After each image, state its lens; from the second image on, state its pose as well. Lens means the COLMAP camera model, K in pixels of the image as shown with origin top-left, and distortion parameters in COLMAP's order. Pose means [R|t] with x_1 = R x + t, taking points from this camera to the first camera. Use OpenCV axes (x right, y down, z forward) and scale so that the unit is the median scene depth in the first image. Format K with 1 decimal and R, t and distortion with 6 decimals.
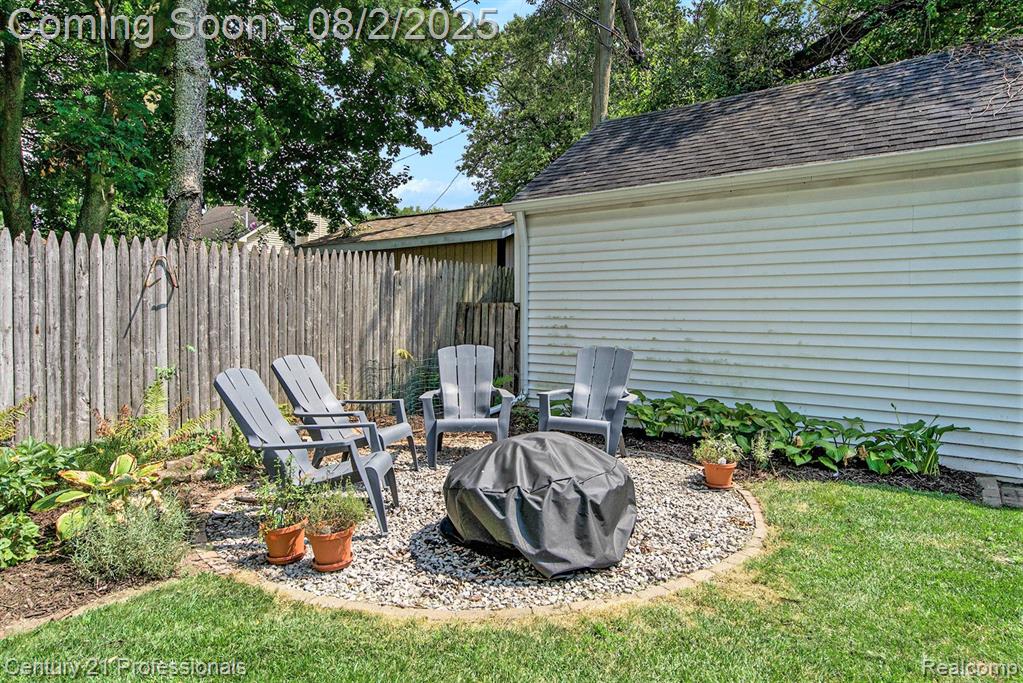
lens RADIAL K [[630.3, 0, 511.5], [0, 630.3, 341.5], [0, 0, 1]] dist [0.005690, 0.001984]
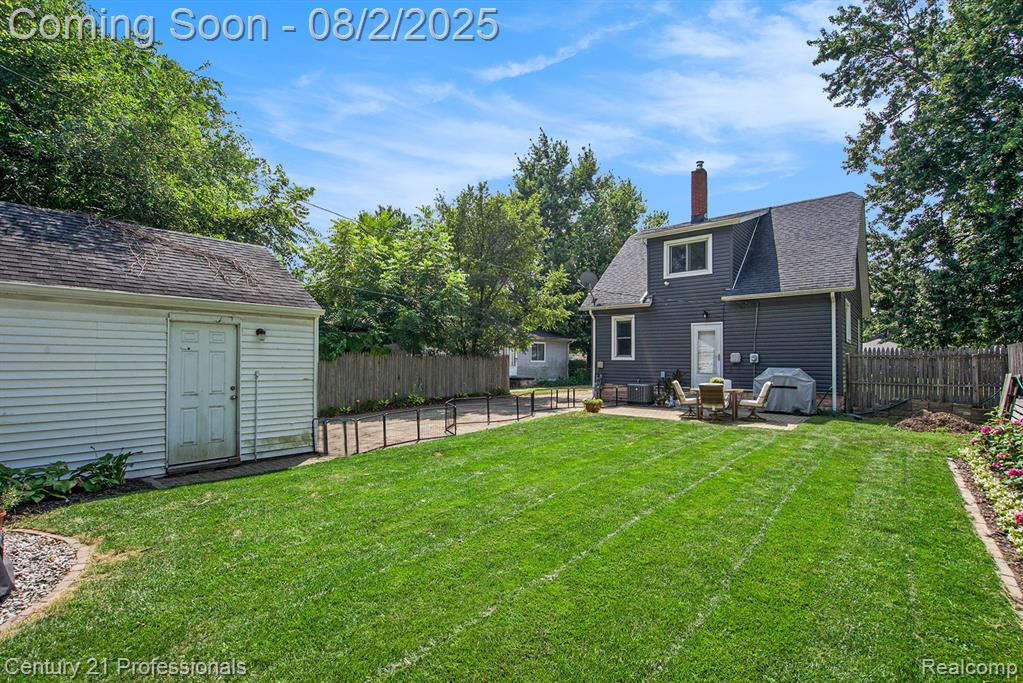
lens RADIAL K [[480.4, 0, 511.5], [0, 480.4, 341.5], [0, 0, 1]] dist [-0.002134, -0.000132]
pose [[0.069277, 0.028743, 0.997183, -0.648903], [0.059210, 0.997704, -0.032872, -0.076741], [-0.995839, 0.061321, 0.067416, -0.171964]]
